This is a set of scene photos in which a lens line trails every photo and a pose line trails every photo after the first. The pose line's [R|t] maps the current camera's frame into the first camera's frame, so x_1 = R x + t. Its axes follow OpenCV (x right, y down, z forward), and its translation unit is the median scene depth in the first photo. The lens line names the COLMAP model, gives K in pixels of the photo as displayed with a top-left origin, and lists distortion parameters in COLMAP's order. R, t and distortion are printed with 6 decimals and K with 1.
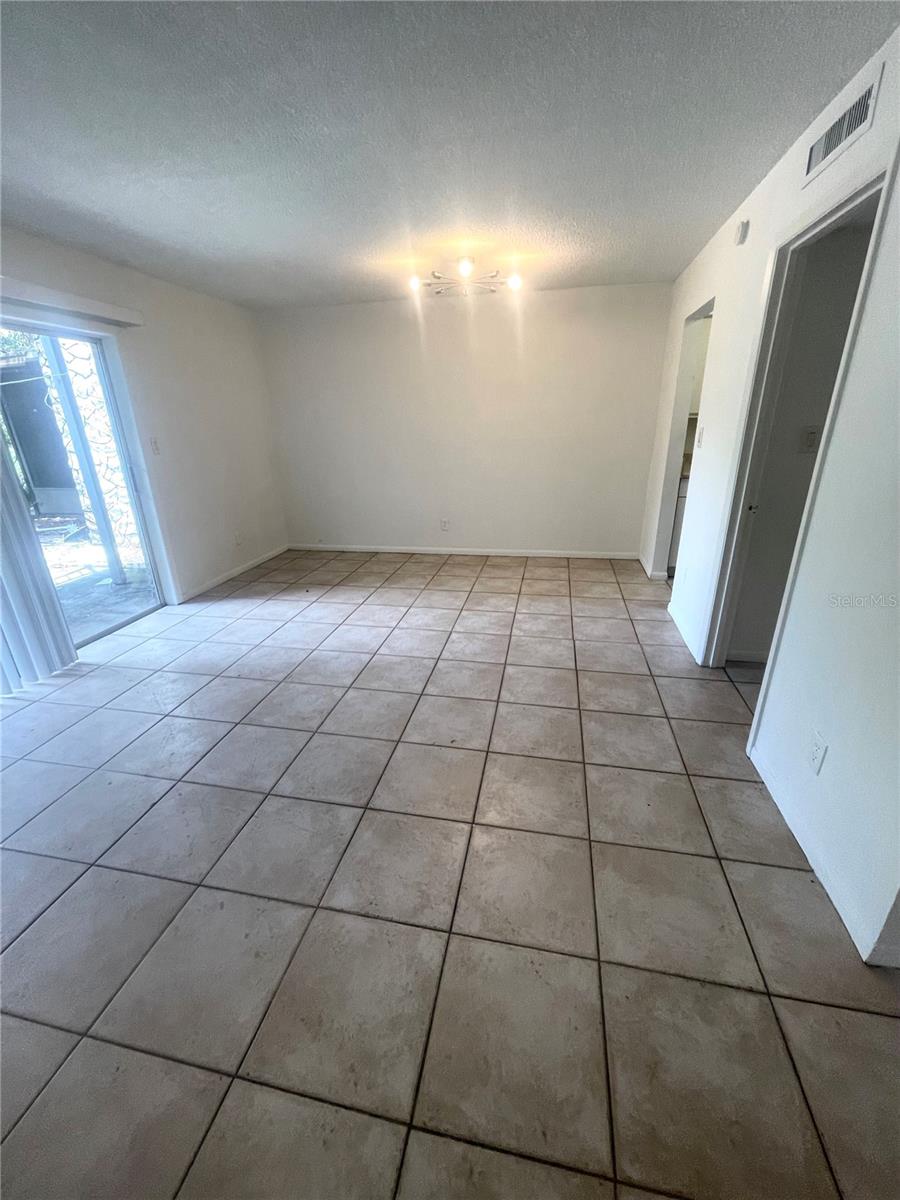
lens RADIAL K [[482.3, 0, 454.6], [0, 482.3, 599.5], [0, 0, 1]] dist [-0.004823, -0.000963]
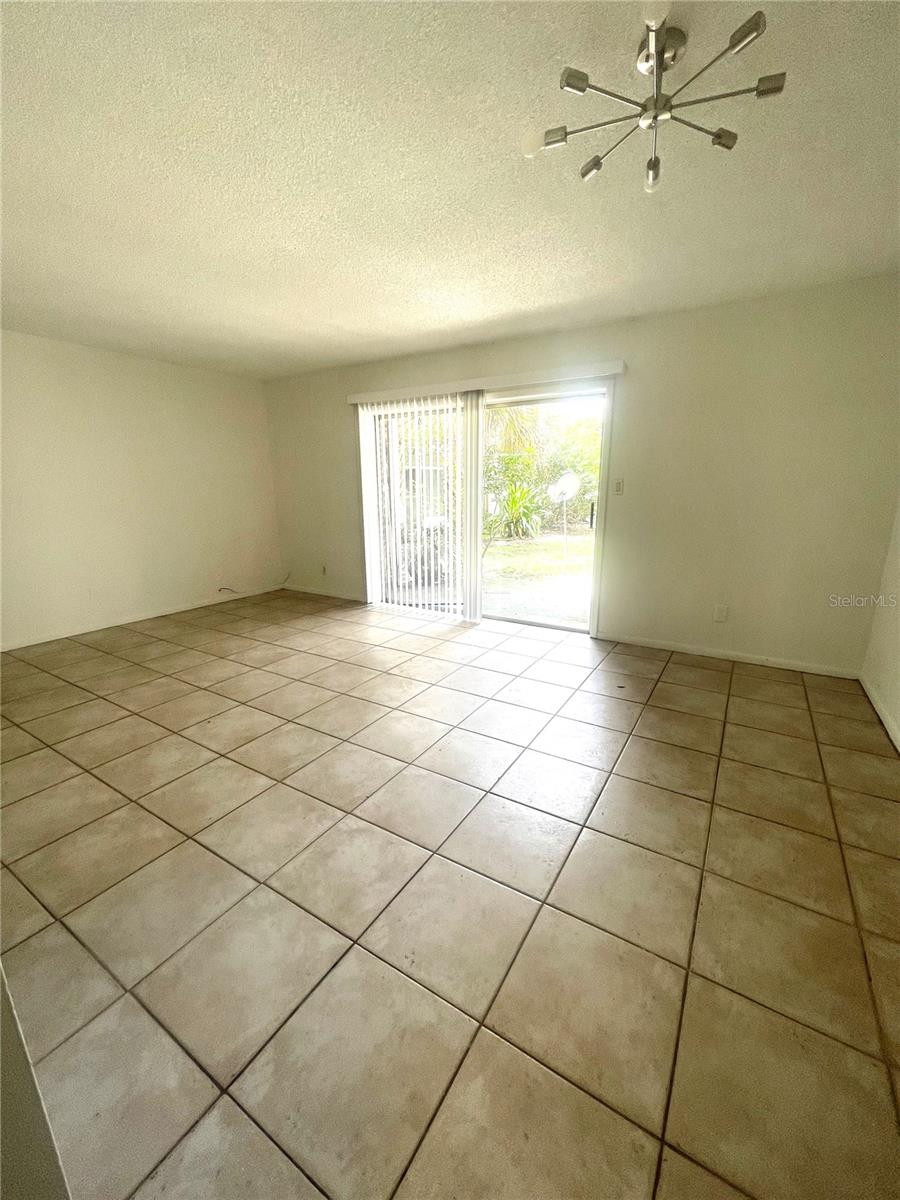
lens RADIAL K [[482.3, 0, 448.9], [0, 482.3, 604.0], [0, 0, 1]] dist [-0.004823, -0.000963]
pose [[-0.349024, 0.252956, -0.902328, 0.596881], [-0.317830, 0.873856, 0.367912, -0.447800], [0.881570, 0.415197, -0.224600, 1.244200]]
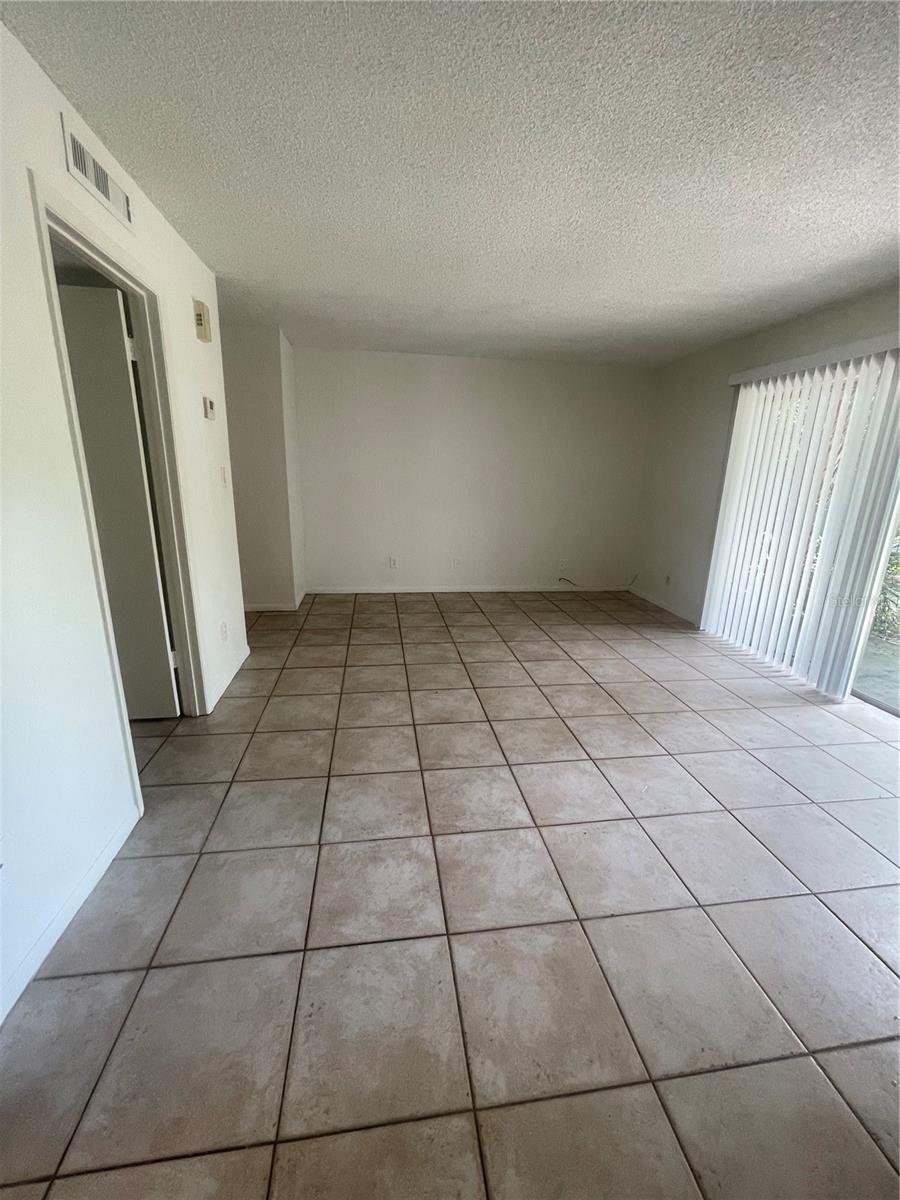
lens RADIAL K [[482.3, 0, 449.5], [0, 482.3, 601.8], [0, 0, 1]] dist [-0.004823, -0.000963]
pose [[-0.942234, 0.087177, -0.323412, 0.279055], [-0.121854, 0.810166, 0.573396, -0.512482], [0.312004, 0.579682, -0.752743, 1.391946]]
